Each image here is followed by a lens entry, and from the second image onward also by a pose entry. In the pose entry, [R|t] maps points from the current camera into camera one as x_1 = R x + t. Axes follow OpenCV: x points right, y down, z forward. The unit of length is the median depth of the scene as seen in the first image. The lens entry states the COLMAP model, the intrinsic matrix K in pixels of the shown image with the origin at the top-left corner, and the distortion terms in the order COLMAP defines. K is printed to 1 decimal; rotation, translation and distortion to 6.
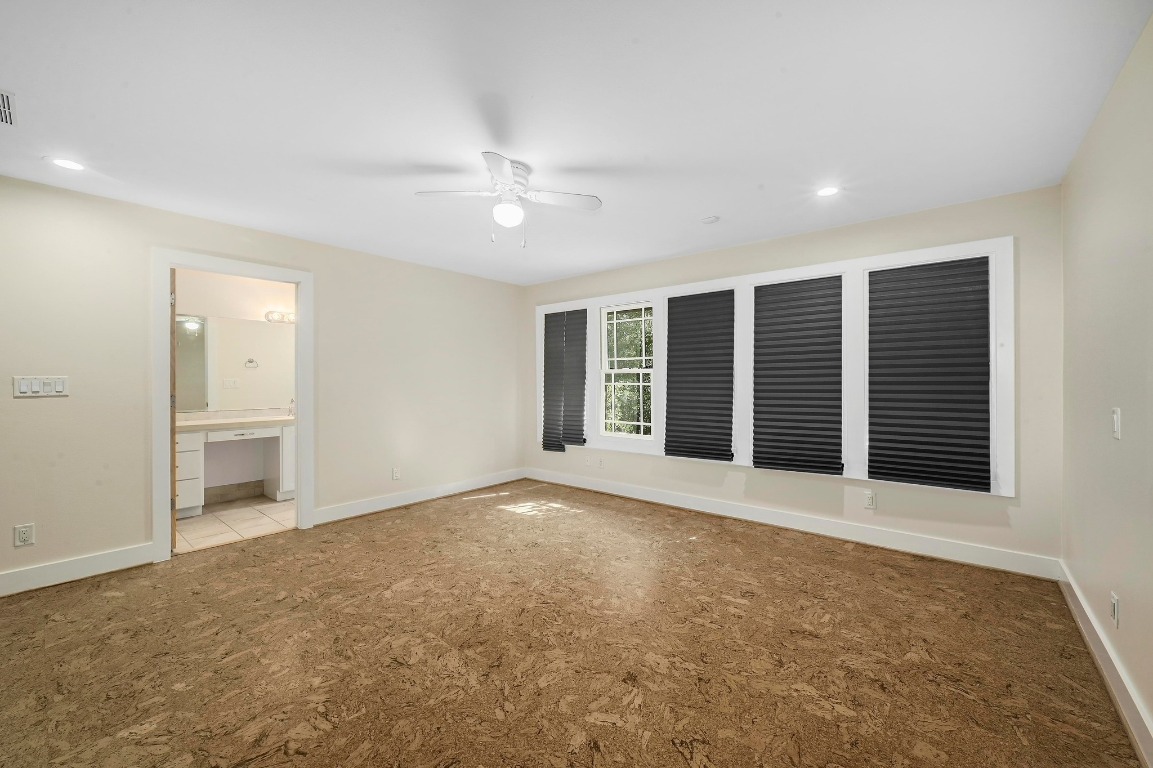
lens RADIAL K [[459.5, 0, 580.5], [0, 459.5, 379.6], [0, 0, 1]] dist [0.000173, -0.000249]
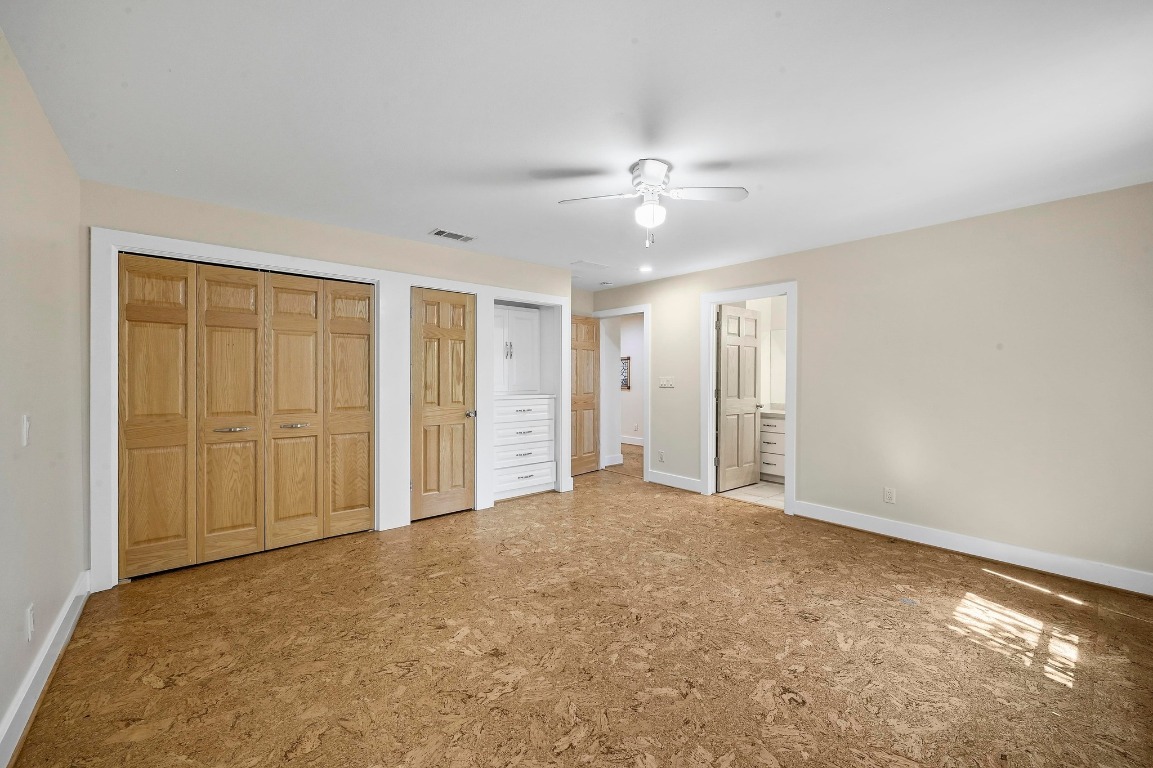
lens RADIAL K [[459.5, 0, 580.1], [0, 459.5, 381.2], [0, 0, 1]] dist [0.000173, -0.000249]
pose [[-0.165686, 0.010719, -0.986120, 0.782122], [-0.004717, 0.999921, 0.011661, -0.009760], [0.986167, 0.006583, -0.165623, 0.933333]]
